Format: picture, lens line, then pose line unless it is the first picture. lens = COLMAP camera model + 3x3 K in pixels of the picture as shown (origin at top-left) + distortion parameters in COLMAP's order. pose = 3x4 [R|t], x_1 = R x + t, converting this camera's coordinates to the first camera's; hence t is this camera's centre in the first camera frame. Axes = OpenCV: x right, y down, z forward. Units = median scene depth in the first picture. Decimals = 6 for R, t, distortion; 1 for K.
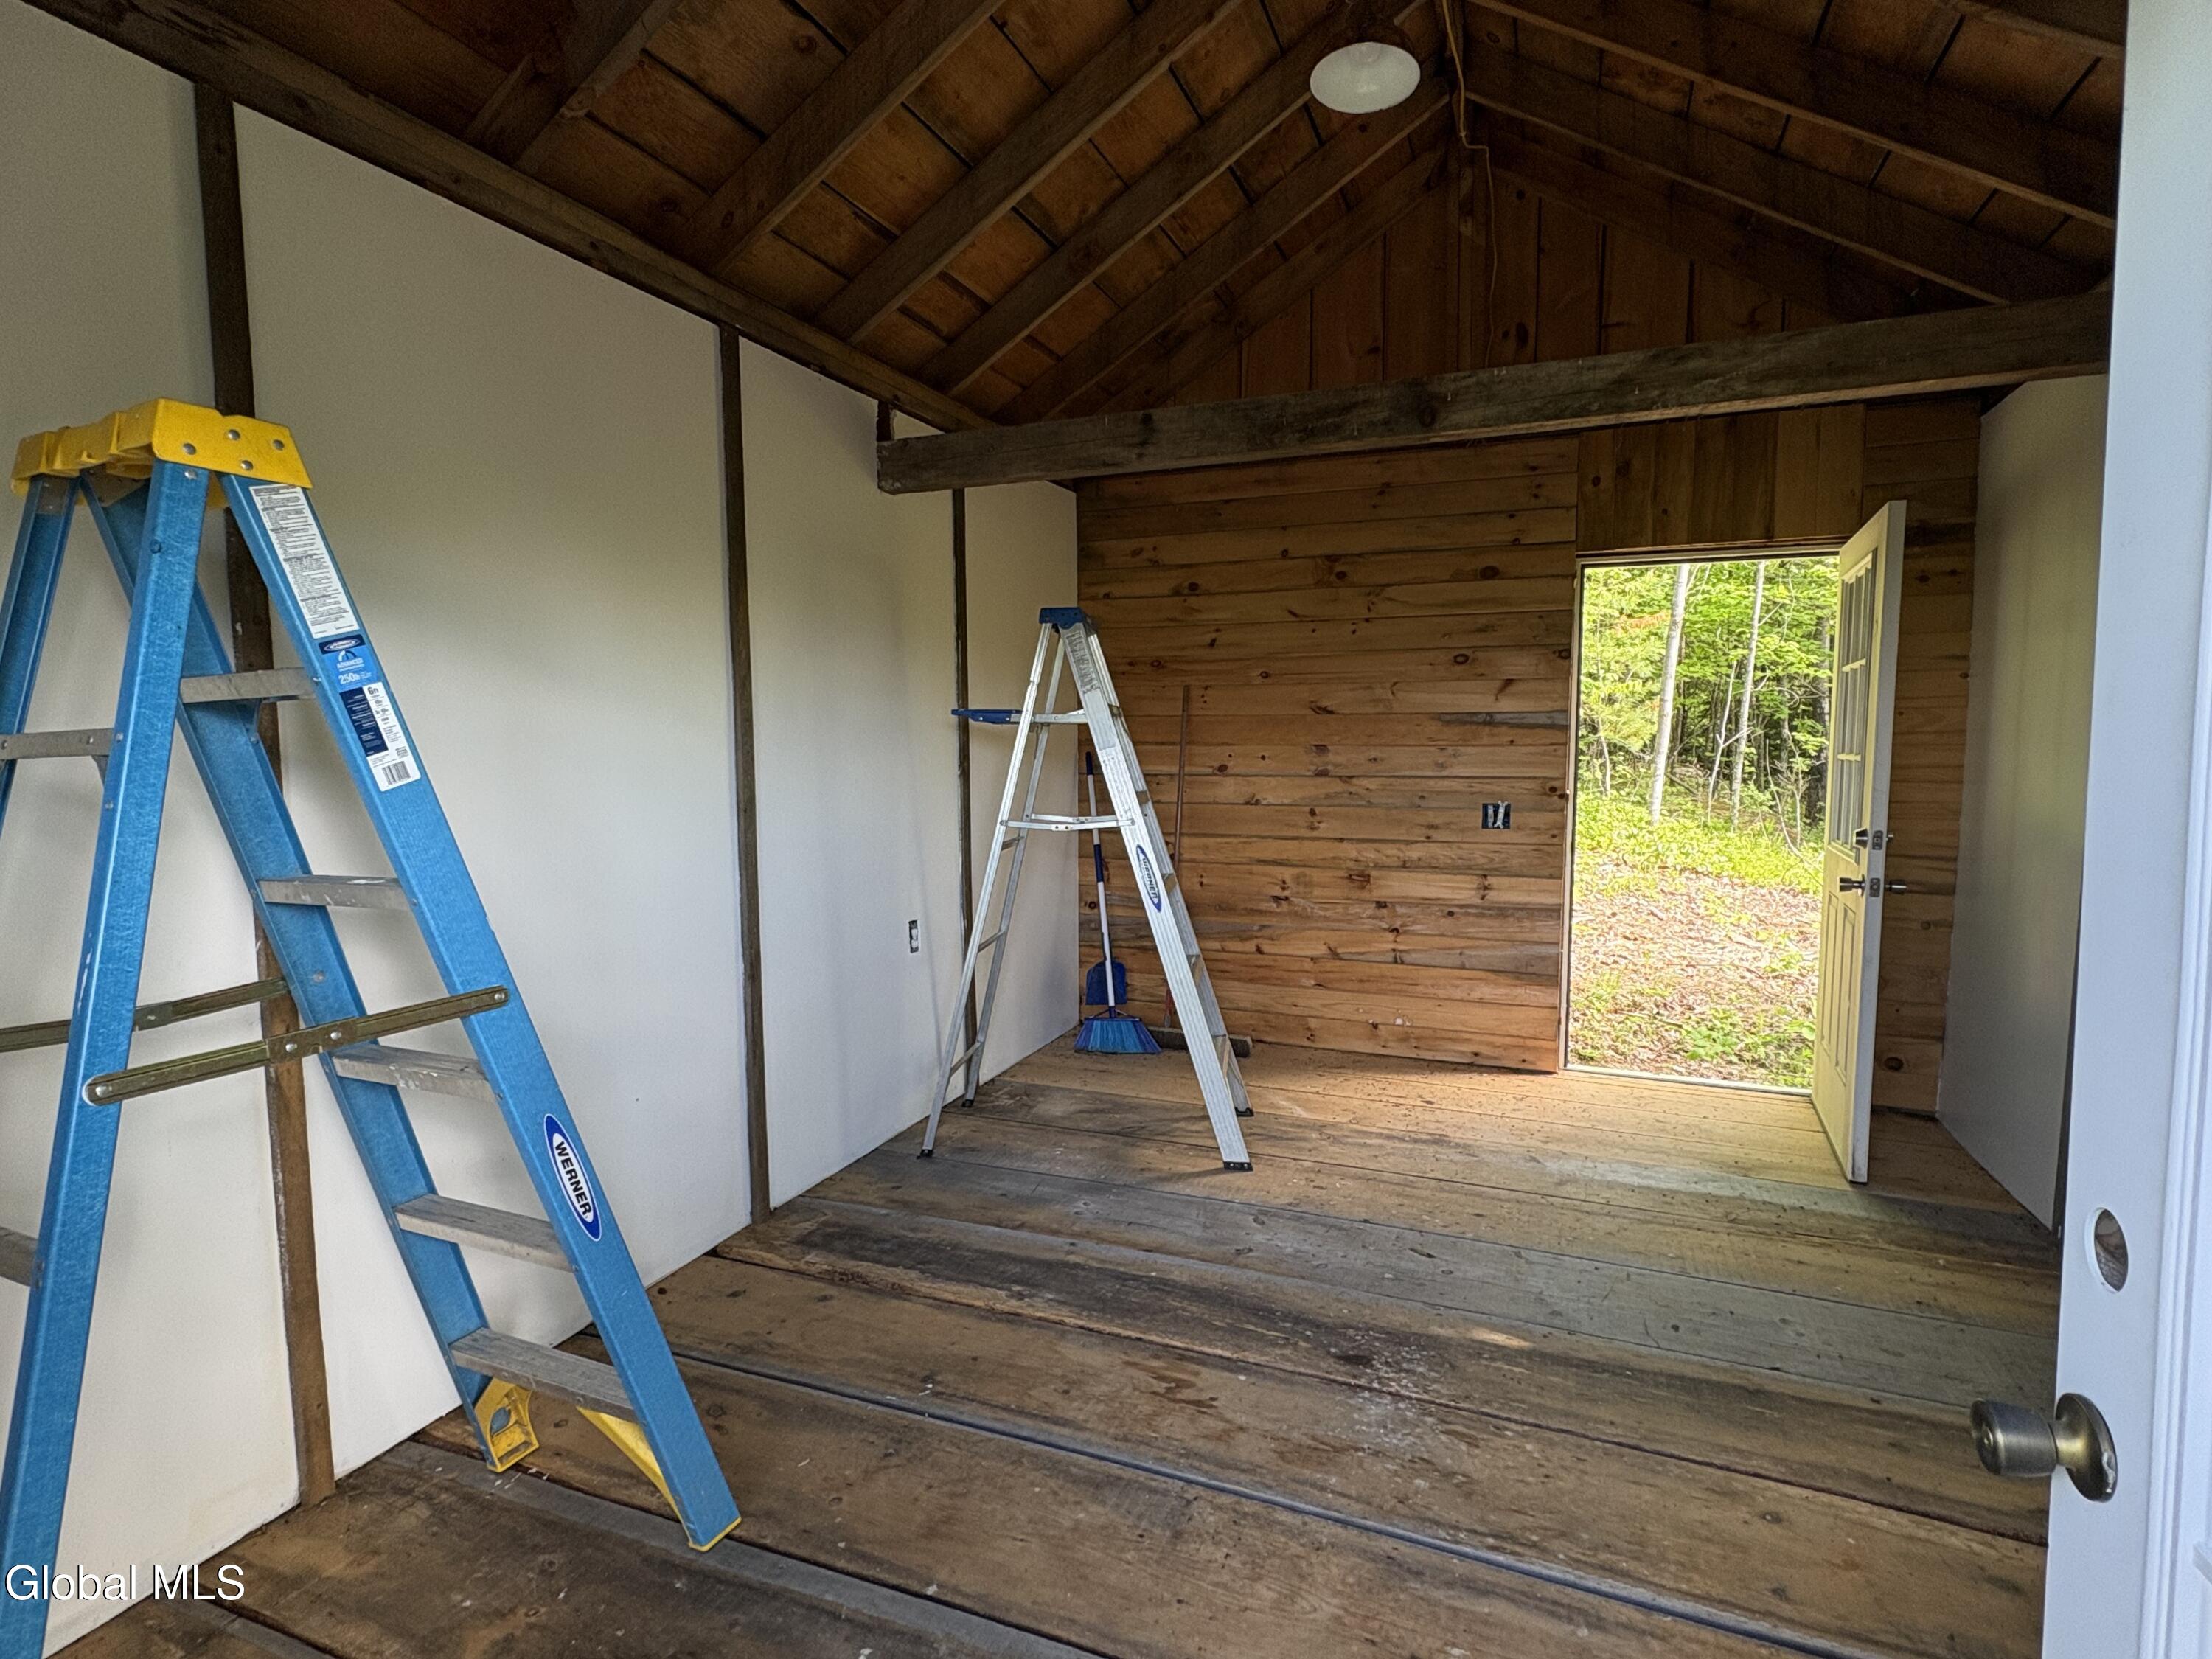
lens RADIAL K [[1119.0, 0, 1109.5], [0, 1119.0, 827.4], [0, 0, 1]] dist [-0.000177, 0.002506]
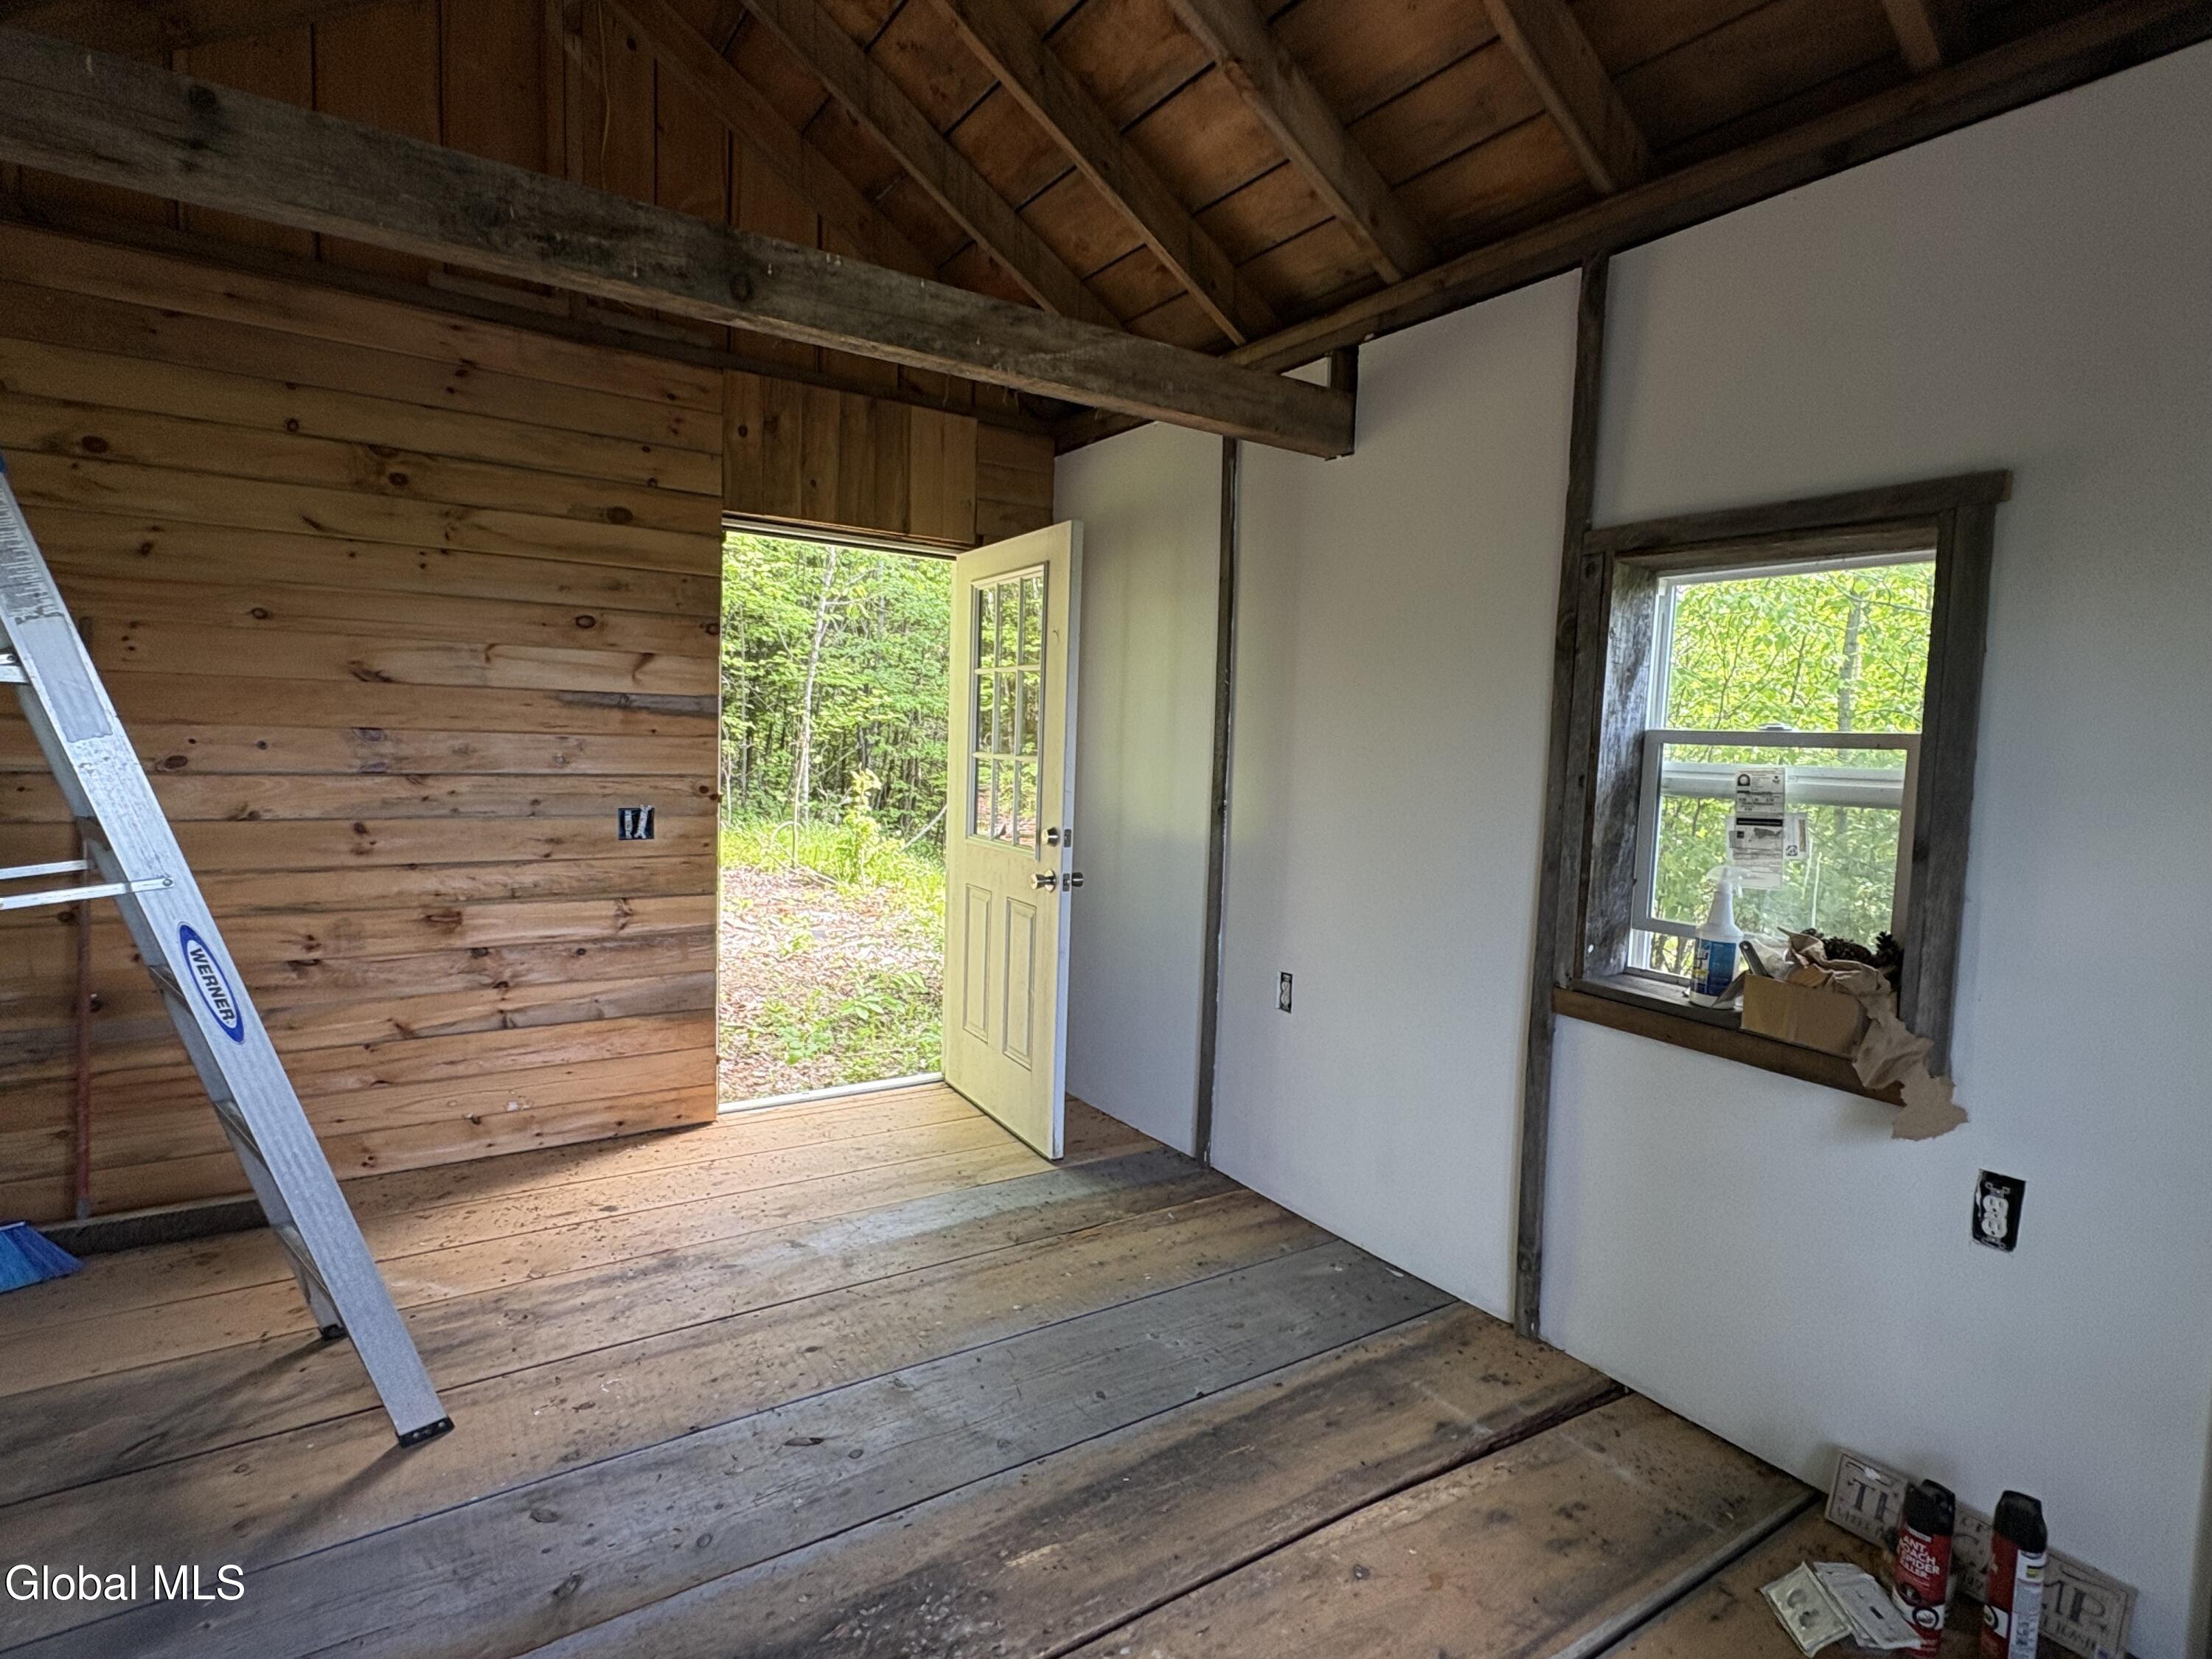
lens RADIAL K [[1119.0, 0, 1108.5], [0, 1119.0, 824.2], [0, 0, 1]] dist [-0.000177, 0.002506]
pose [[0.562363, -0.047946, 0.825500, -0.126130], [0.029349, 0.998846, 0.038020, -0.030233], [-0.826370, 0.002847, 0.563121, 0.270720]]
